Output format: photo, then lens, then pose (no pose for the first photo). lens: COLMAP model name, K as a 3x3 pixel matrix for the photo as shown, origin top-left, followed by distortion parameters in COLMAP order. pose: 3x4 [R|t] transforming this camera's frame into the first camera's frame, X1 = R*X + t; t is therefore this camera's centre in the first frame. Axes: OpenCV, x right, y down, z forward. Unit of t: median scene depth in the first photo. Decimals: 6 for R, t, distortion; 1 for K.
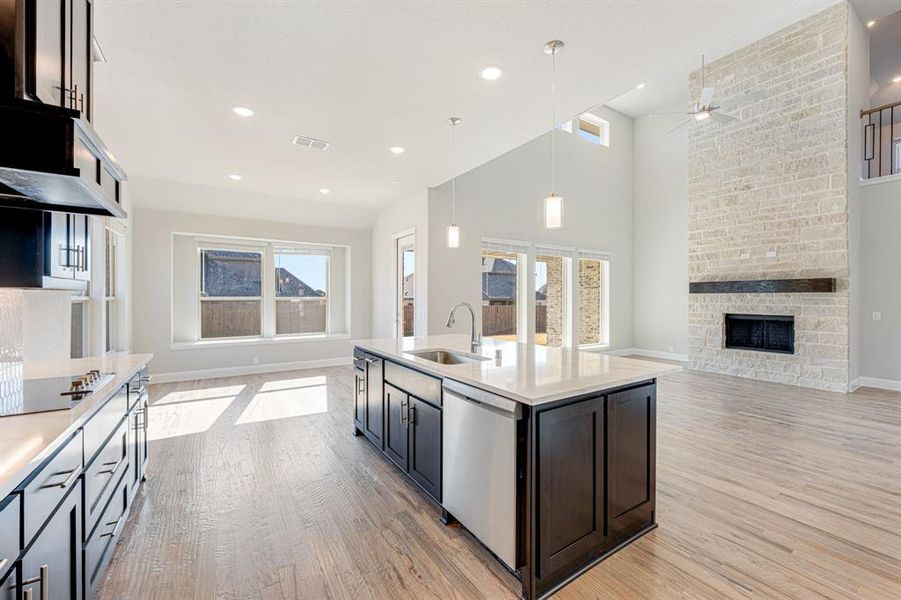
lens RADIAL K [[359.5, 0, 454.0], [0, 359.5, 299.2], [0, 0, 1]] dist [0.001024, -0.000056]
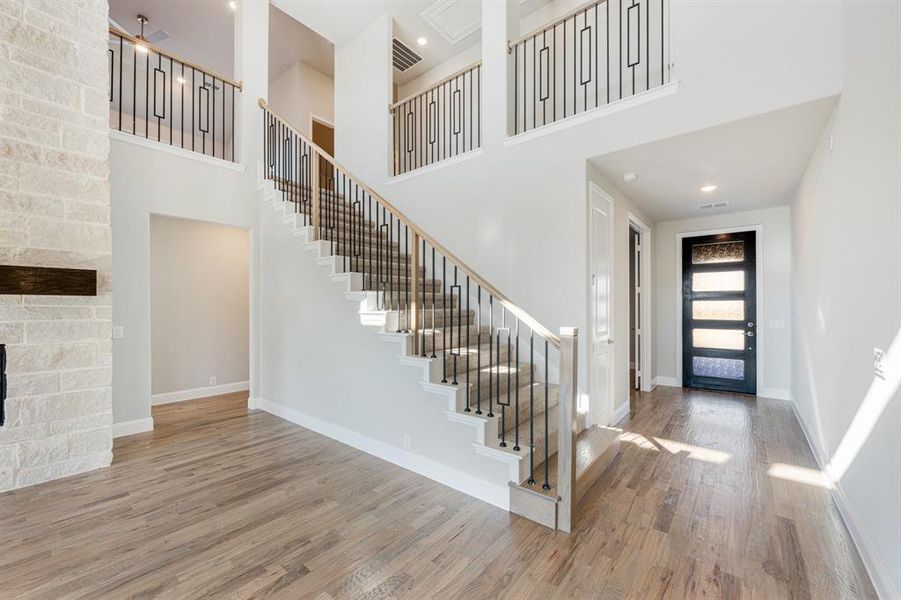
lens RADIAL K [[359.5, 0, 449.7], [0, 359.5, 301.8], [0, 0, 1]] dist [0.001024, -0.000056]
pose [[-0.285371, 0.008620, 0.958378, 0.319391], [0.008556, 0.999943, -0.006446, -0.001260], [-0.958379, 0.006360, -0.285429, 0.561782]]
